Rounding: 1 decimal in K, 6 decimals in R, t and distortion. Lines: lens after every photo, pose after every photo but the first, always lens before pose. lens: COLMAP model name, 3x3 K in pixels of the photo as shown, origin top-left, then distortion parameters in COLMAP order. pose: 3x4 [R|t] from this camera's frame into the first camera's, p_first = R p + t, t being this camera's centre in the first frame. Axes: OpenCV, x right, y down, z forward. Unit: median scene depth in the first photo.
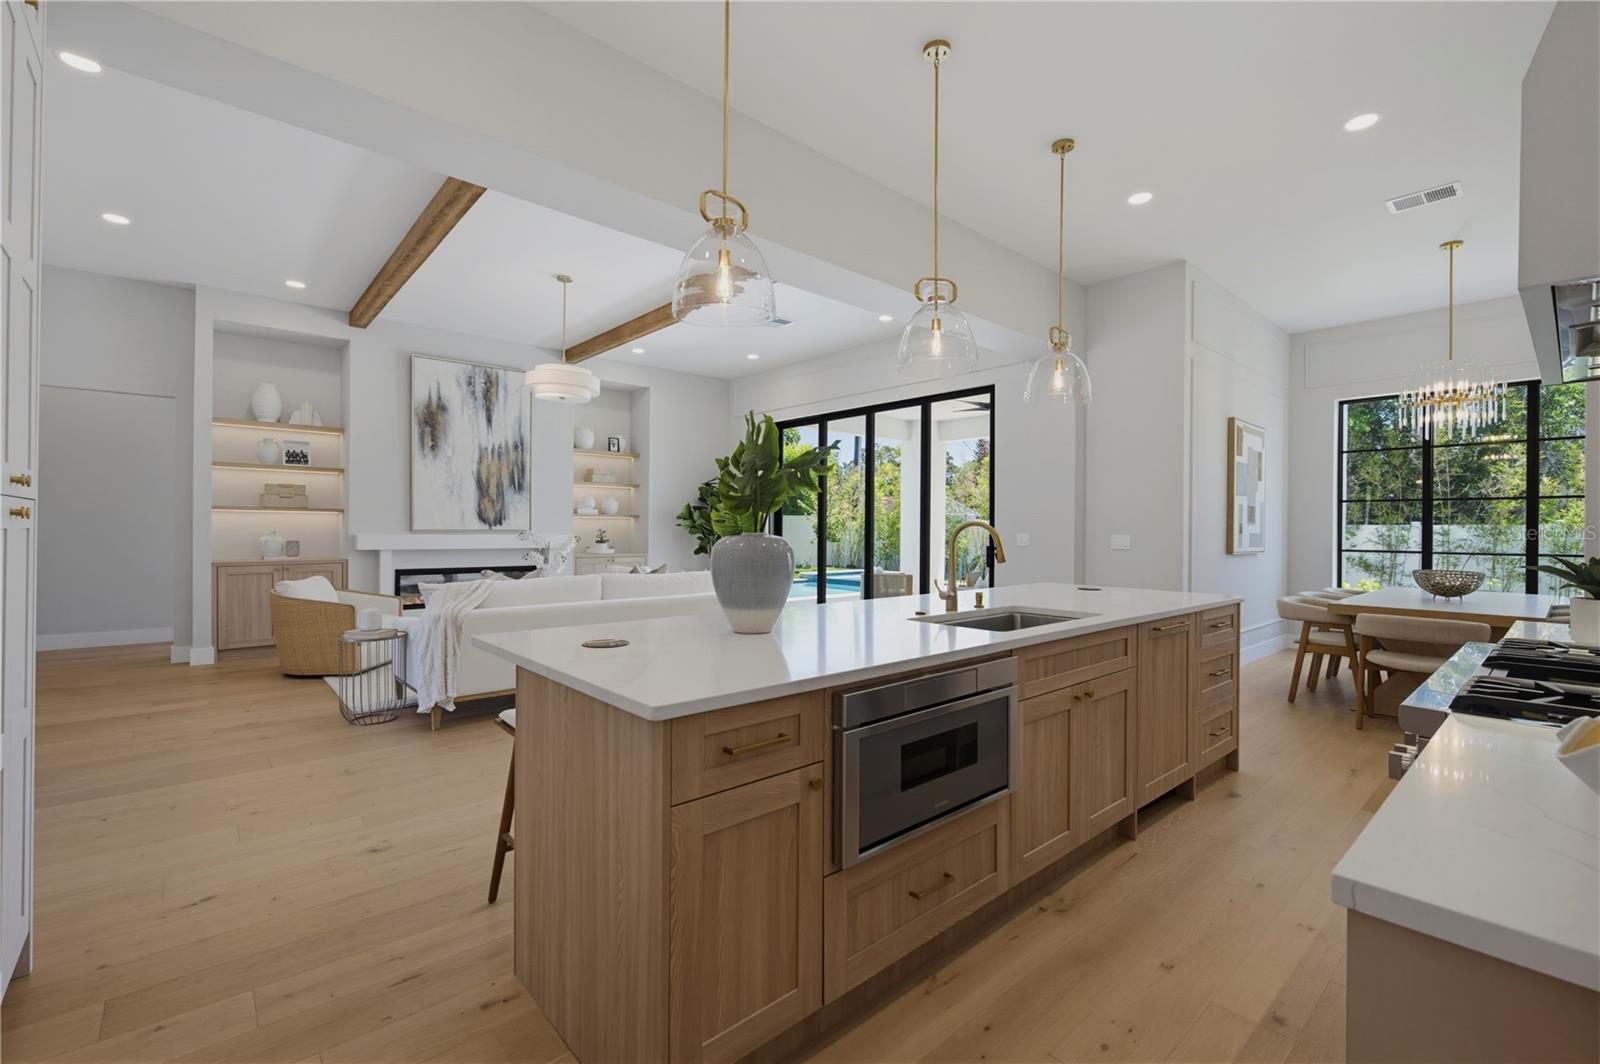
lens RADIAL K [[693.0, 0, 800.0], [0, 693.0, 532.0], [0, 0, 1]] dist [0.002839, 0.000073]
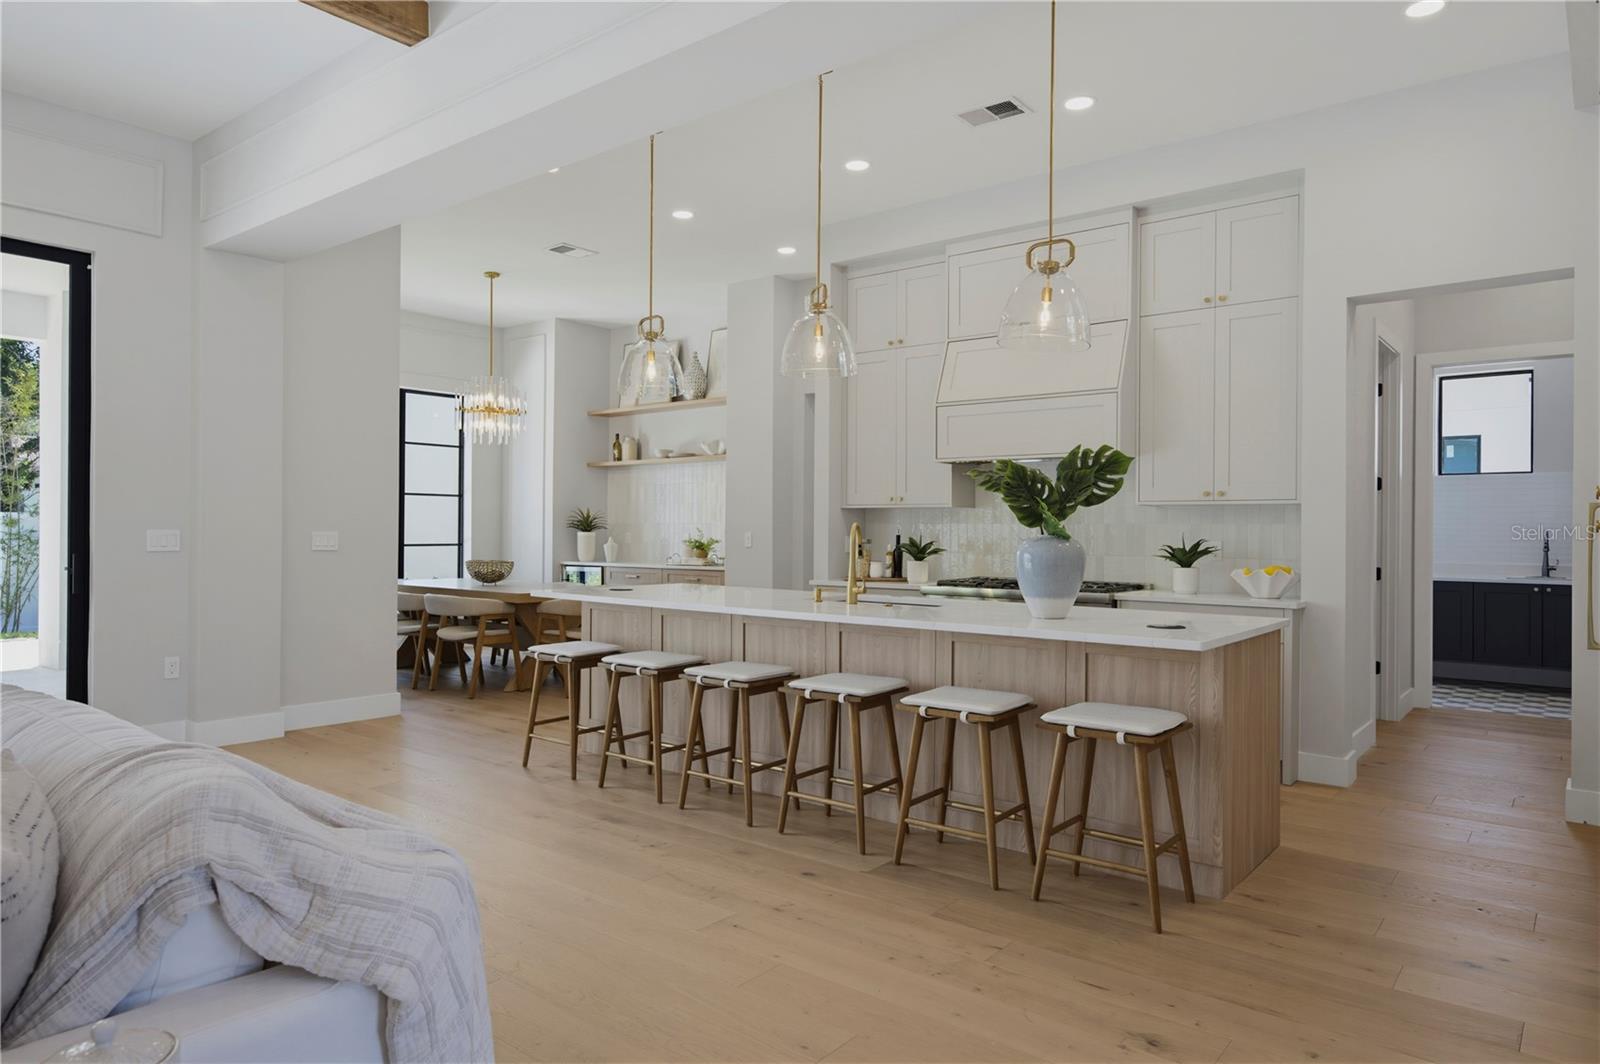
lens RADIAL K [[996.4, 0, 800.9], [0, 996.4, 527.0], [0, 0, 1]] dist [0.005104, 0.004292]
pose [[-0.164330, -0.005925, 0.986388, -0.516619], [-0.004361, 0.999977, 0.005280, -0.006055], [-0.986396, -0.003434, -0.164352, 0.521827]]
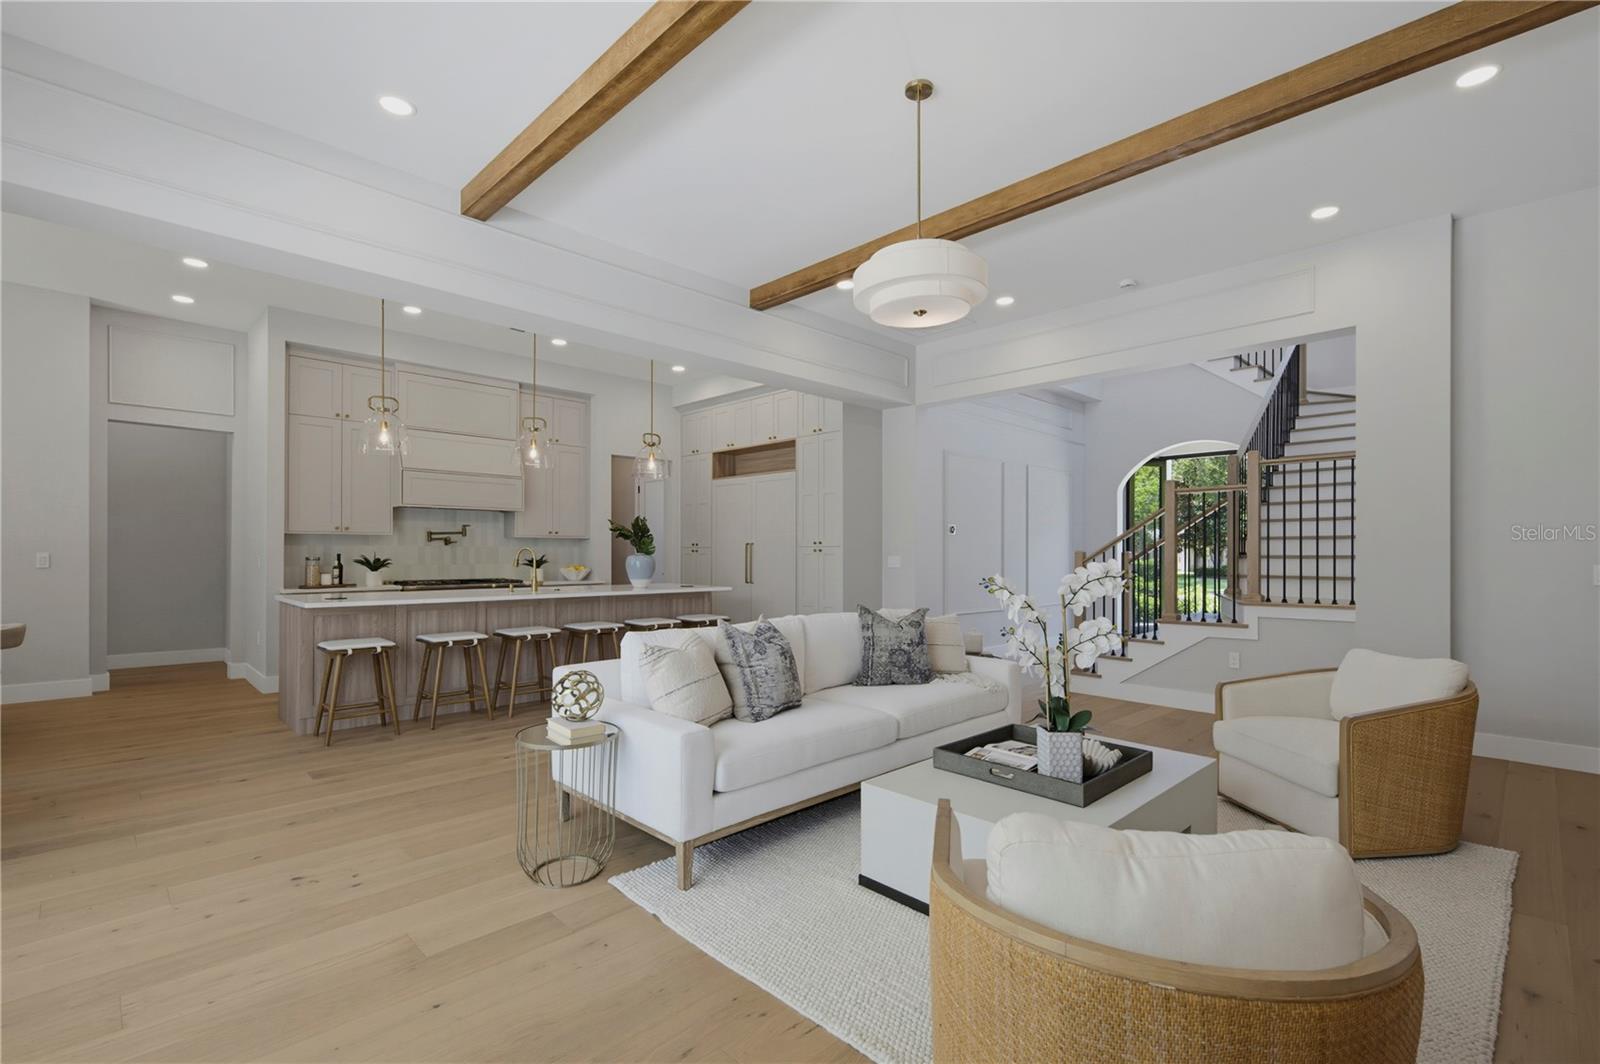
lens RADIAL K [[714.6, 0, 807.4], [0, 714.6, 549.6], [0, 0, 1]] dist [0.007029, -0.000143]
pose [[-0.998558, -0.010282, -0.052688, -0.180627], [-0.010443, 0.999942, 0.002779, -0.008364], [0.052656, 0.003326, -0.998607, 1.223403]]
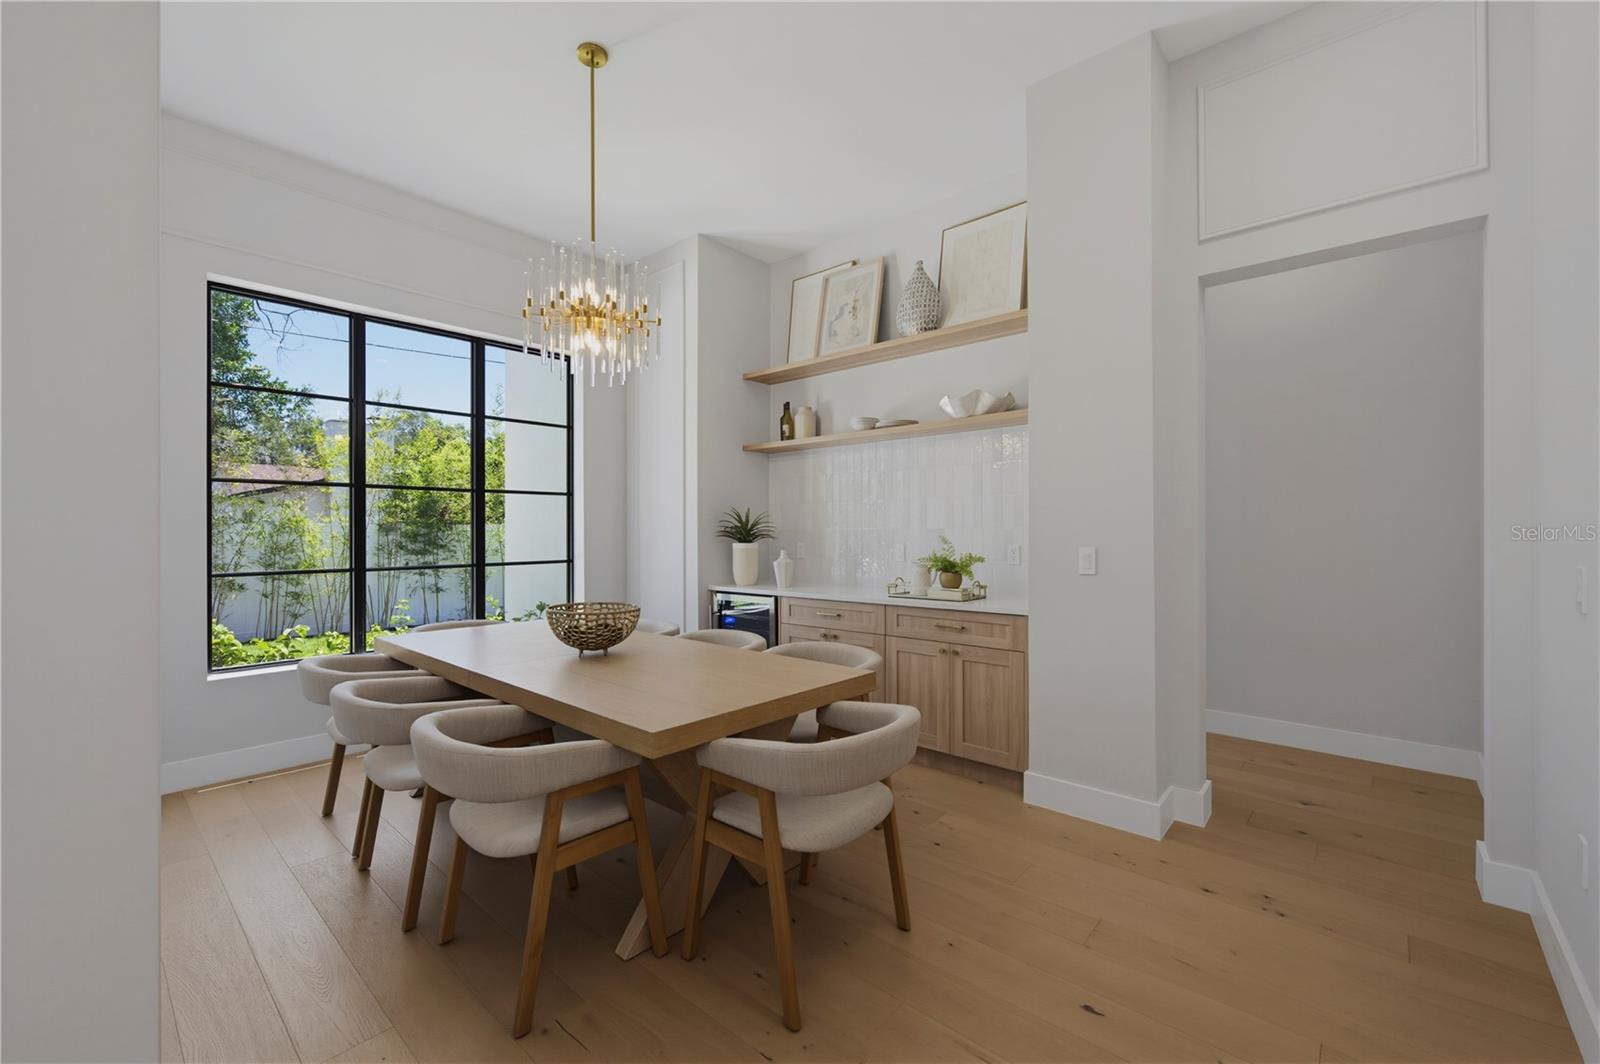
lens RADIAL K [[653.2, 0, 800.0], [0, 653.2, 532.0], [0, 0, 1]] dist [-0.009281, -0.000155]
pose [[-0.114303, -0.009763, 0.993398, 0.251884], [0.006589, 0.999922, 0.010585, -0.007500], [-0.993424, 0.007756, -0.114230, 0.606405]]
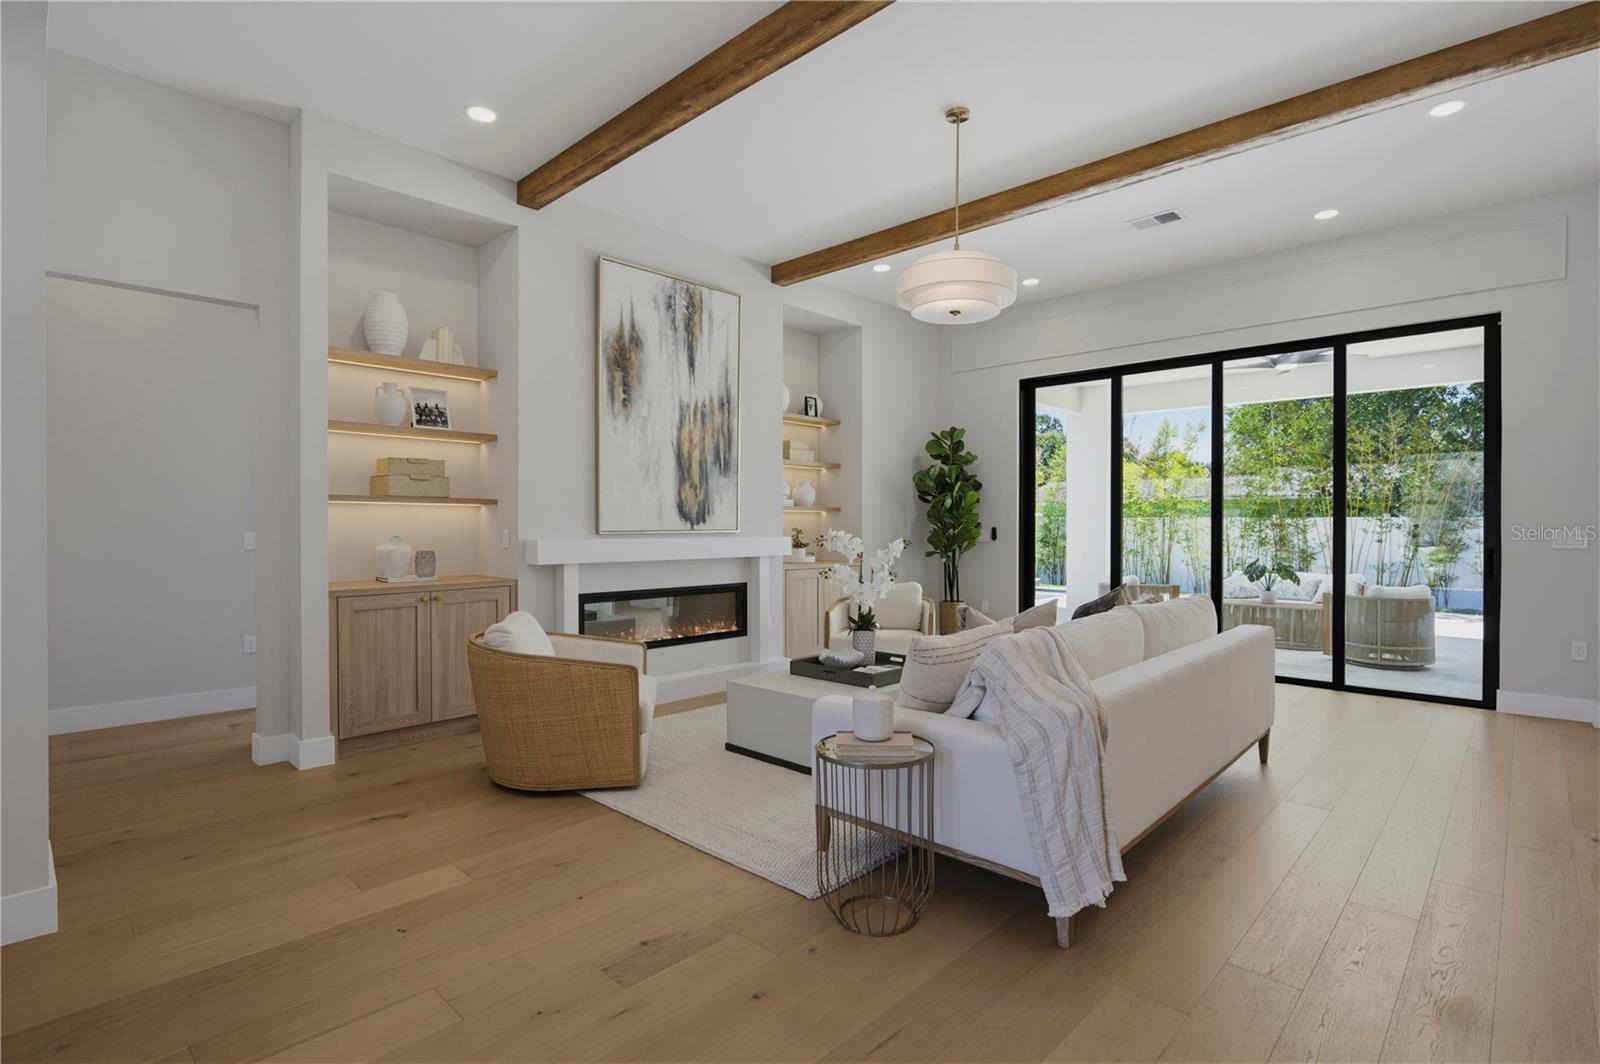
lens RADIAL K [[776.7, 0, 800.0], [0, 776.7, 532.0], [0, 0, 1]] dist [-0.010031, 0.000656]
pose [[0.996378, -0.008129, 0.084651, -0.423702], [0.007737, 0.999958, 0.004959, -0.004545], [-0.084687, -0.004286, 0.996398, 0.265902]]
